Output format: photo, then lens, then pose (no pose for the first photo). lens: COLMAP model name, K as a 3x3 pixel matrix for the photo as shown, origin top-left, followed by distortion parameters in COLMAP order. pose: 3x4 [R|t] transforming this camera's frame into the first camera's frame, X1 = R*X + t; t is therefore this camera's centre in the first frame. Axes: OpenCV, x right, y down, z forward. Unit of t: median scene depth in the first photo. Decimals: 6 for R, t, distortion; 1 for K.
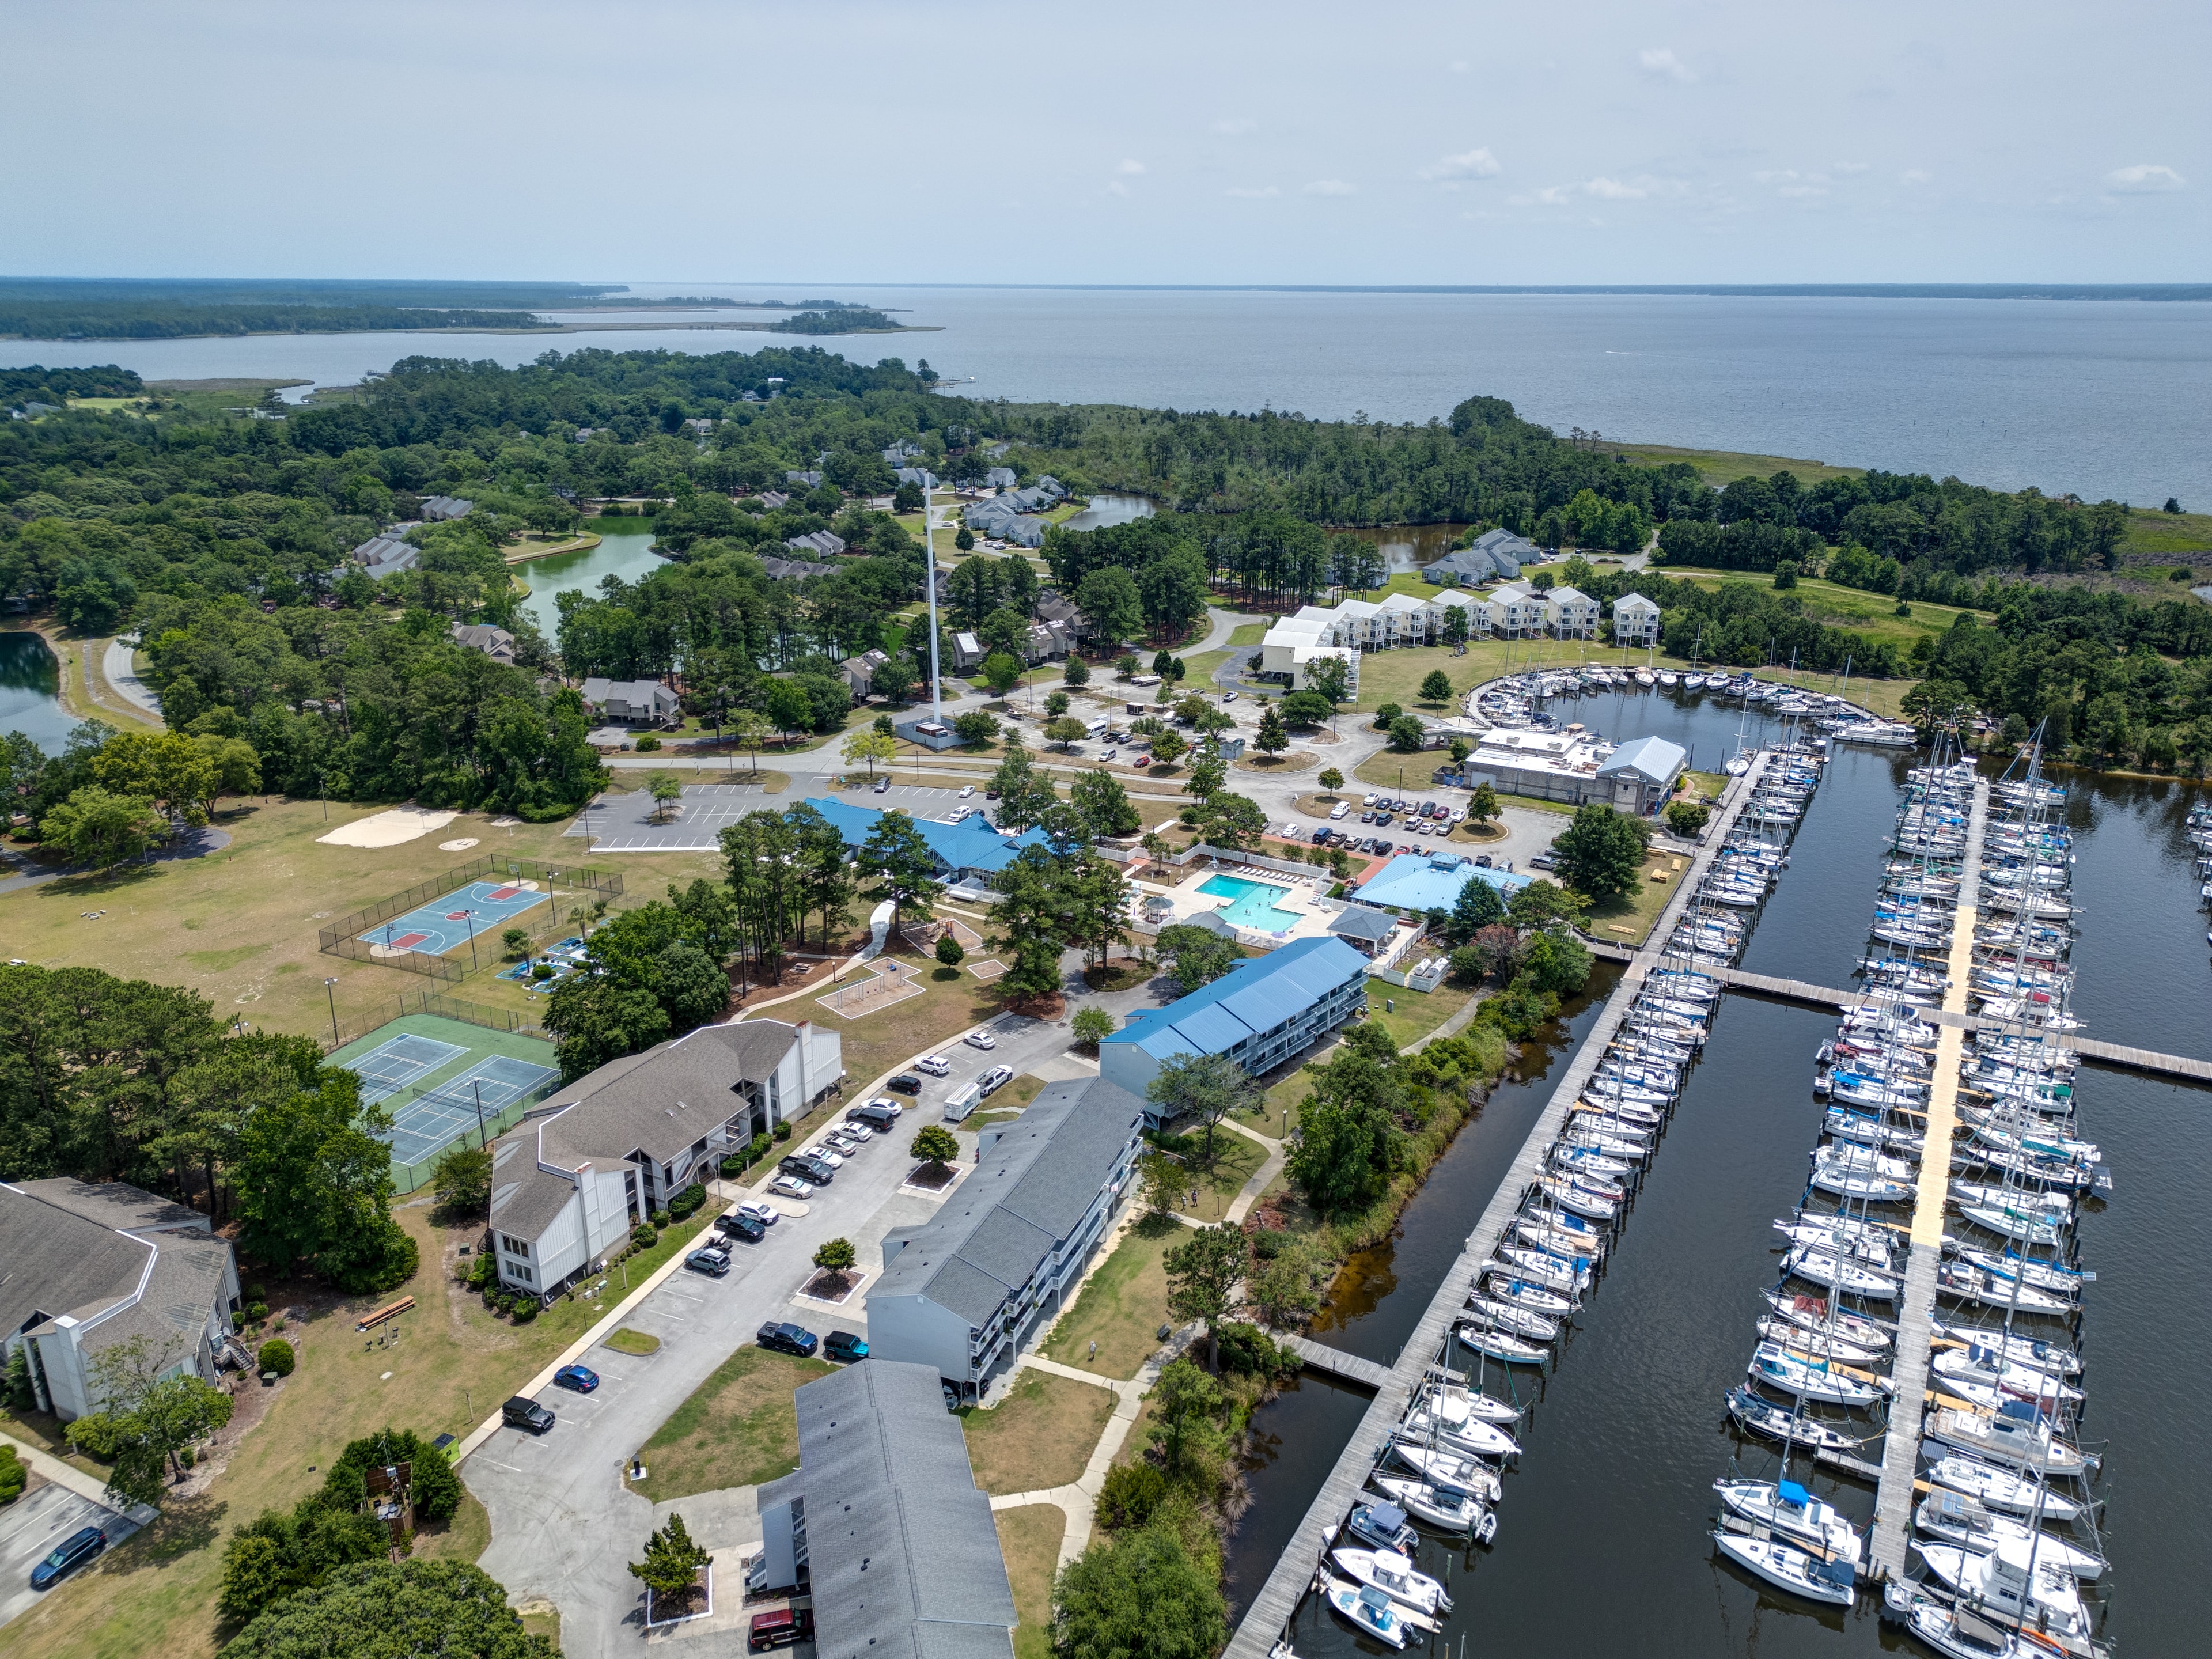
lens RADIAL K [[1644.7, 0, 1106.0], [0, 1644.7, 829.5], [0, 0, 1]] dist [0.079337, -0.084745]
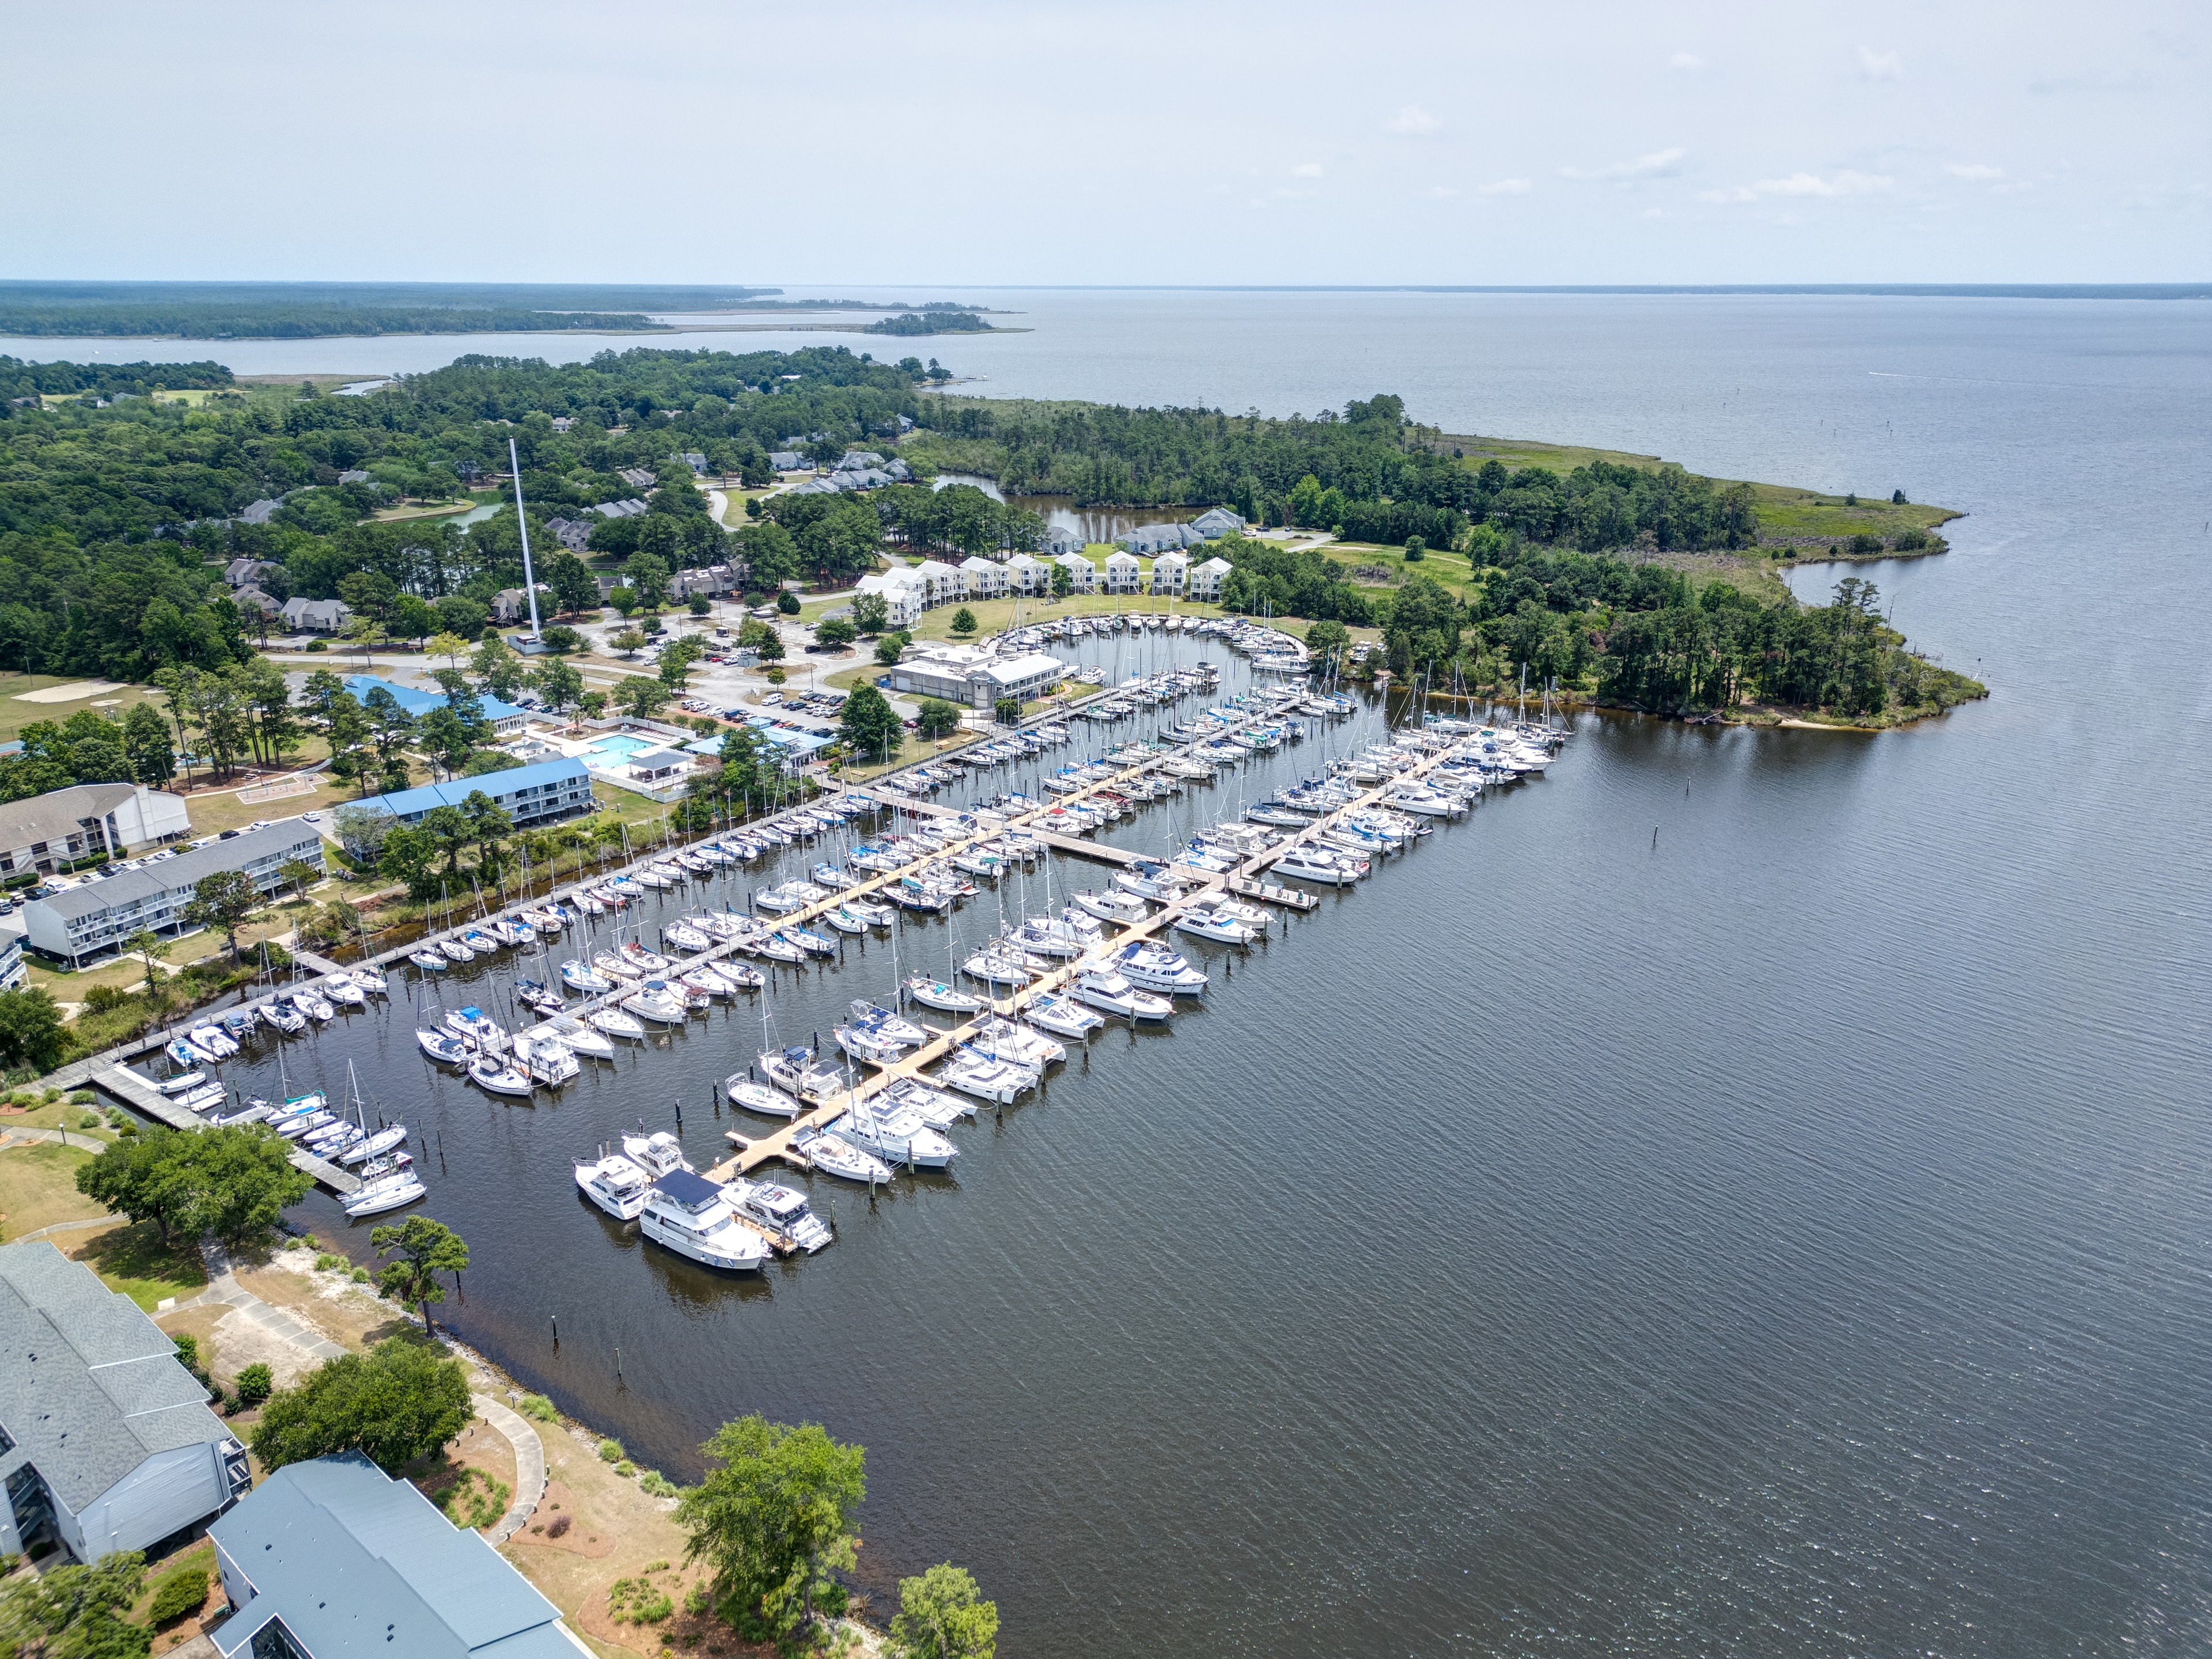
lens RADIAL K [[1644.7, 0, 1106.0], [0, 1644.7, 829.5], [0, 0, 1]] dist [0.079337, -0.084745]
pose [[0.994944, 0.030216, -0.095780, 0.265539], [-0.030259, 0.999542, 0.001003, 0.040729], [0.095766, 0.001900, 0.995402, -0.140028]]
